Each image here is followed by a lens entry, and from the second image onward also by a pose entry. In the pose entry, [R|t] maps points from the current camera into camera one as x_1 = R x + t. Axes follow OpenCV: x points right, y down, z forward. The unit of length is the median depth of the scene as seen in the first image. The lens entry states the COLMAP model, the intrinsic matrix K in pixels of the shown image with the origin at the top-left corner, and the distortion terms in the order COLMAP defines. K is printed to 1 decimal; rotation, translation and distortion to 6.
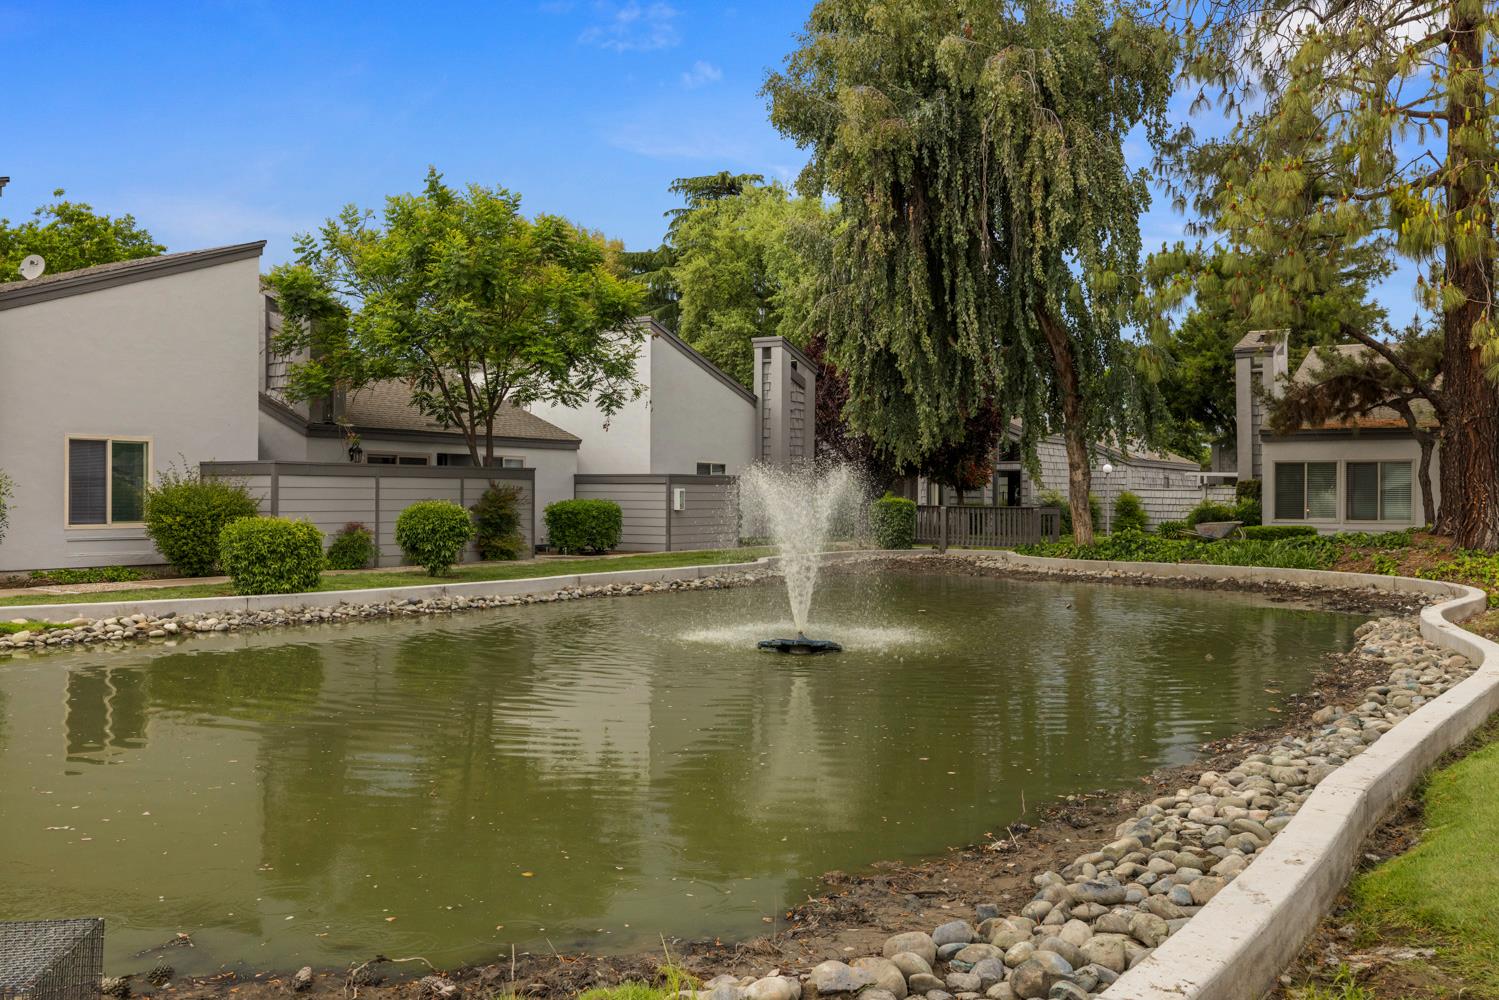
lens RADIAL K [[1405.9, 0, 749.5], [0, 1405.9, 500.0], [0, 0, 1]] dist [0.001838, 0.000451]
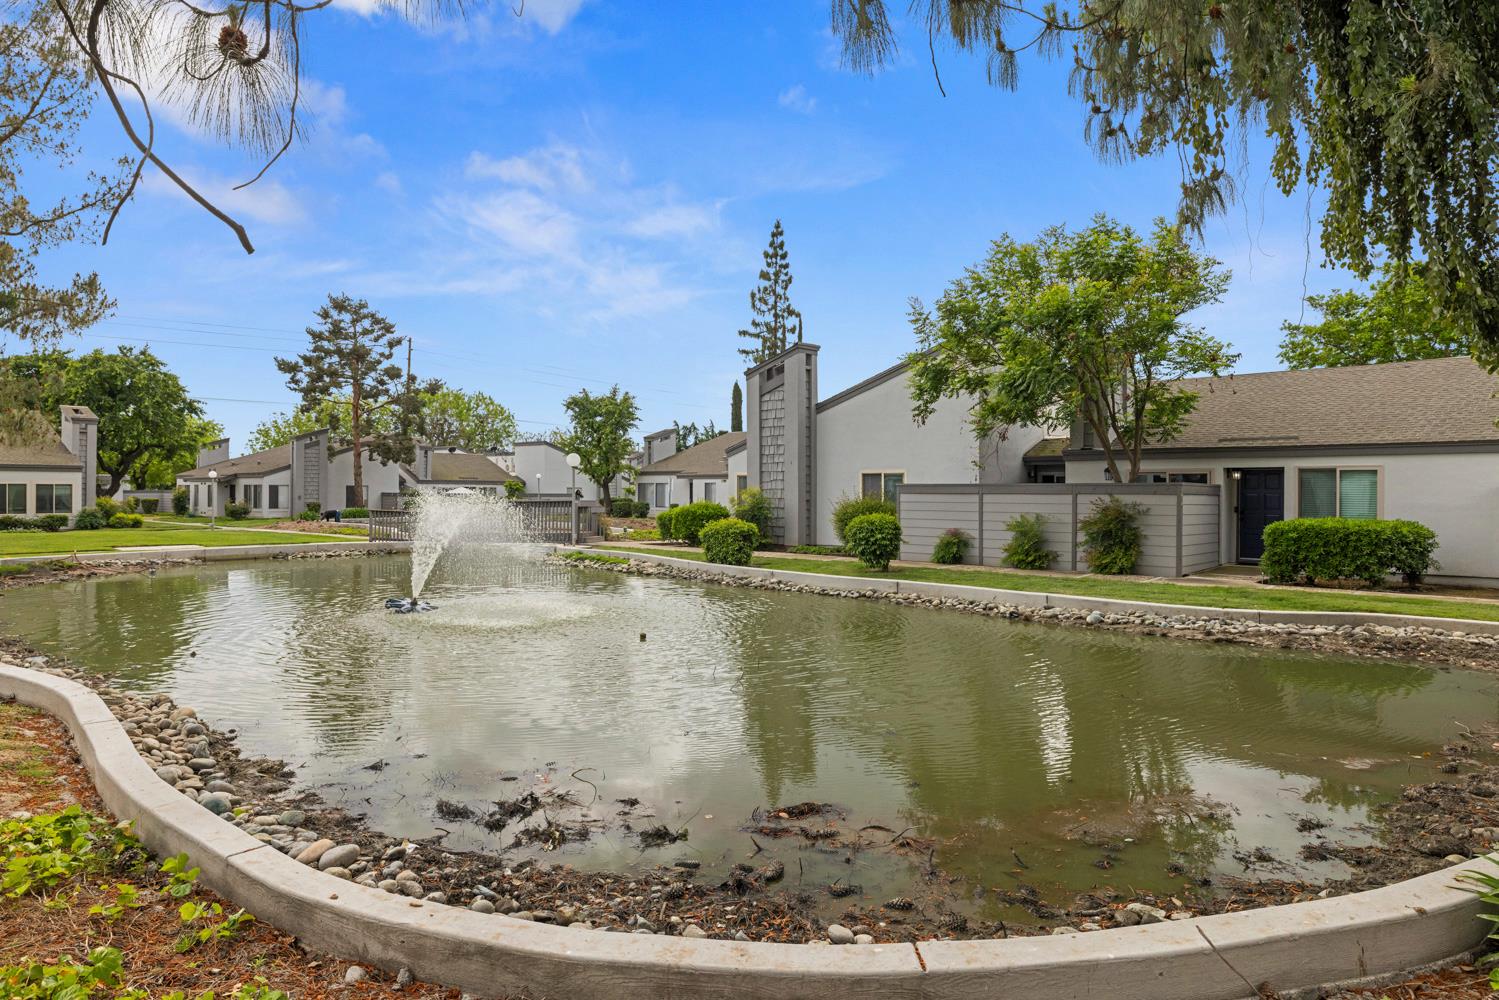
lens RADIAL K [[902.5, 0, 745.6], [0, 902.5, 494.4], [0, 0, 1]] dist [-0.003875, 0.000546]
pose [[-0.155048, -0.006054, -0.987888, 0.423480], [-0.010514, 0.999935, -0.004478, -0.007549], [0.987851, 0.009692, -0.155102, 0.708021]]
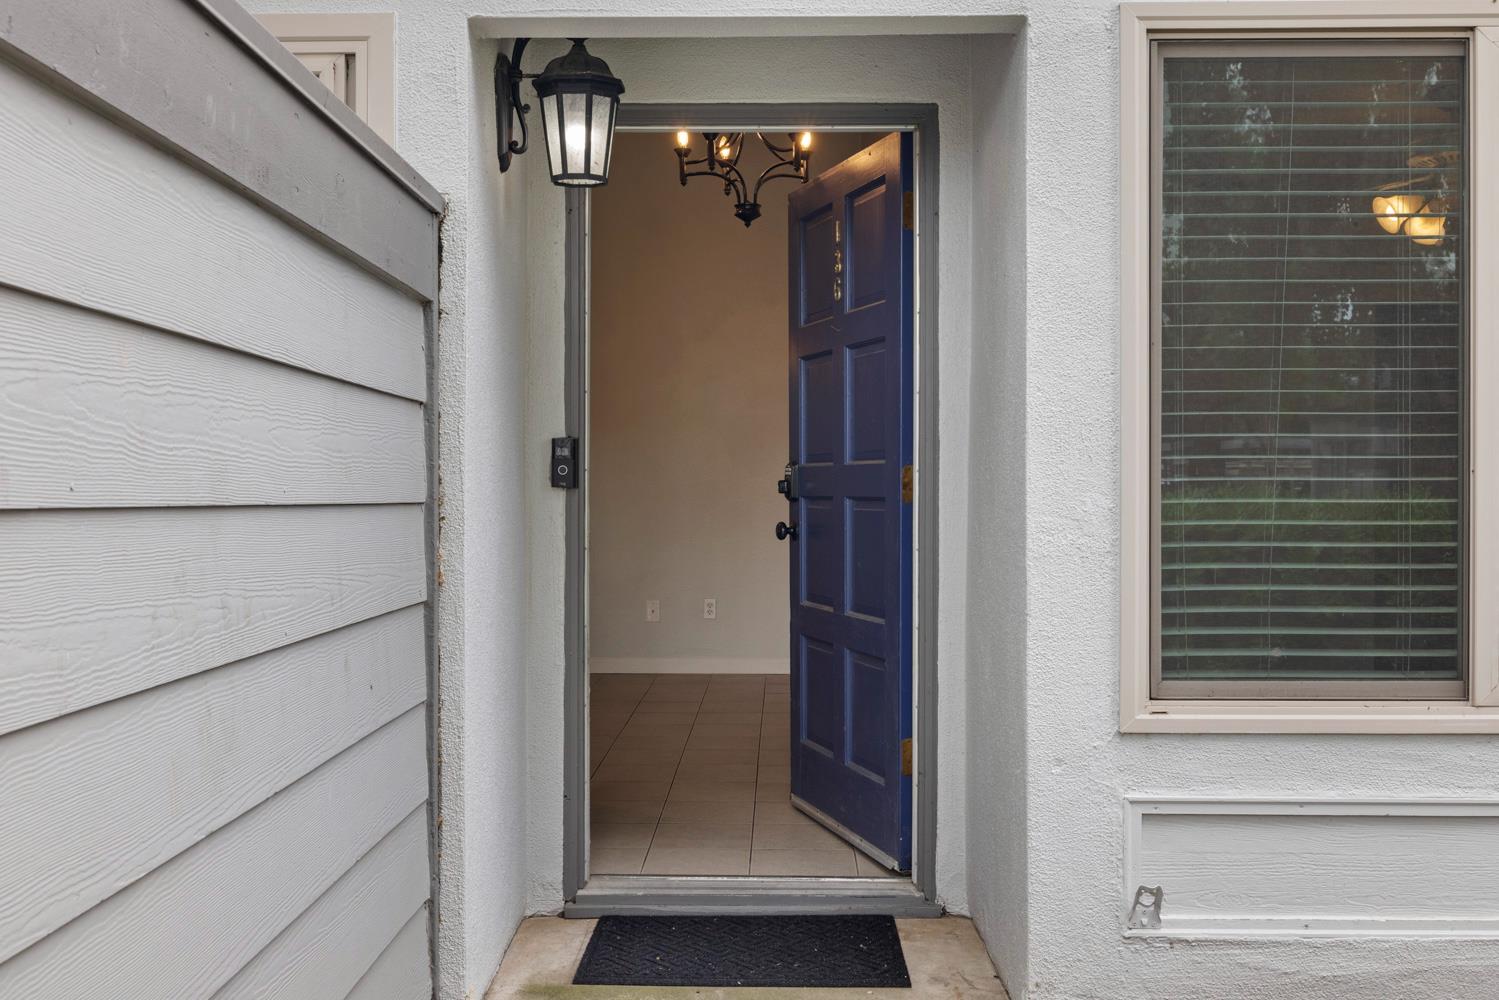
lens RADIAL K [[1471.2, 0, 749.5], [0, 1471.2, 500.0], [0, 0, 1]] dist [0.000259, 0.000593]
pose [[0.530492, 0.006171, -0.847668, -0.117356], [0.001377, 0.999966, 0.008142, -0.001428], [0.847689, -0.005486, 0.530465, 0.890041]]
